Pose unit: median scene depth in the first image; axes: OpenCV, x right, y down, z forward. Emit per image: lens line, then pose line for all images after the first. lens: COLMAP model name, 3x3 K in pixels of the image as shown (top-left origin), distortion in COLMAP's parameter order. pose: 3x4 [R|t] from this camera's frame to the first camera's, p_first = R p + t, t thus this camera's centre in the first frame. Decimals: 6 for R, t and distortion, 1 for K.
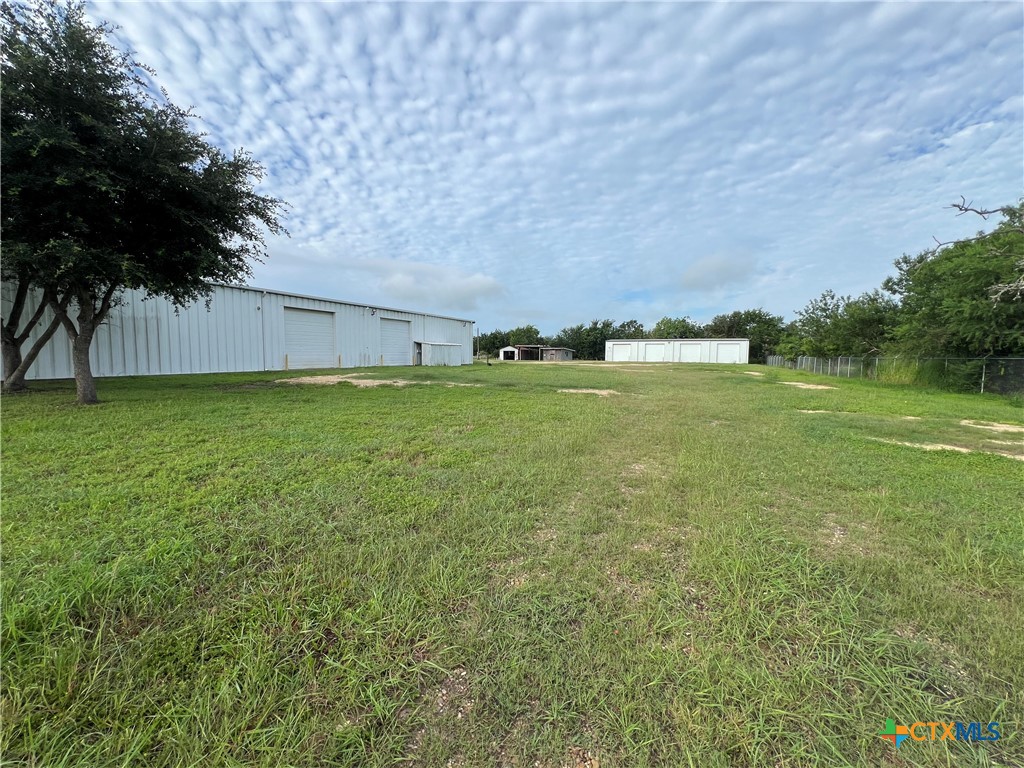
lens RADIAL K [[409.3, 0, 510.8], [0, 409.3, 383.1], [0, 0, 1]] dist [-0.000132, 0.000110]
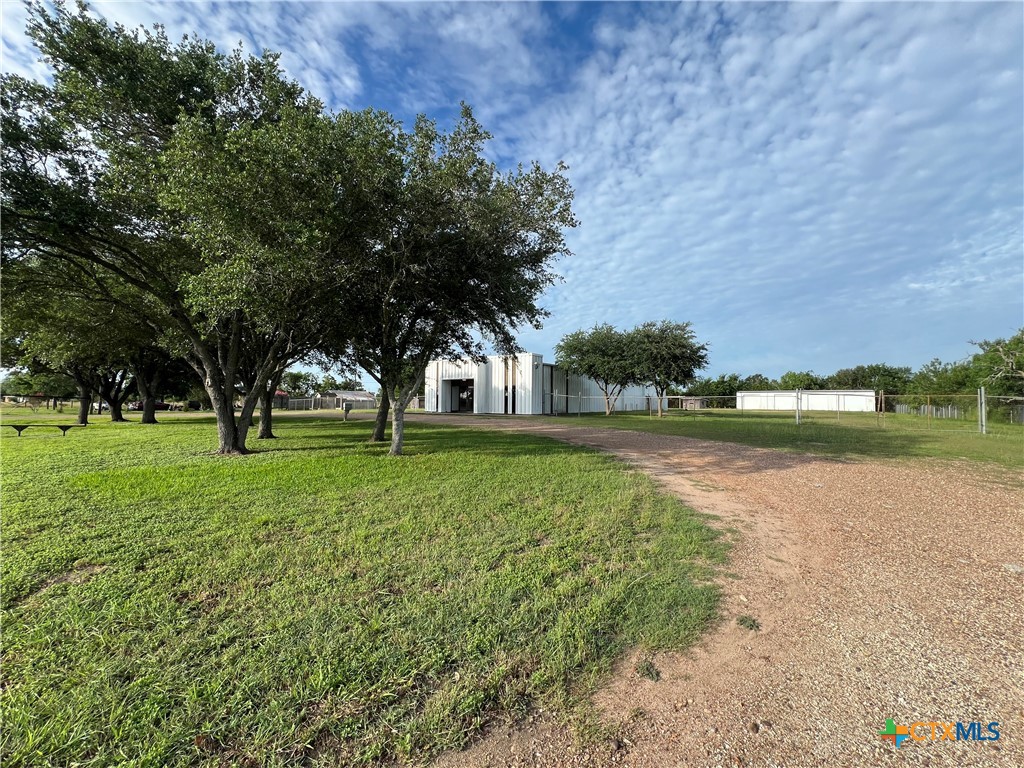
lens RADIAL K [[409.3, 0, 511.5], [0, 409.3, 384.9], [0, 0, 1]] dist [-0.000132, 0.000110]
pose [[0.980309, -0.006734, -0.197353, -0.175467], [-0.015996, 0.993426, -0.113356, 0.022423], [0.196819, 0.114281, 0.973757, -0.296413]]
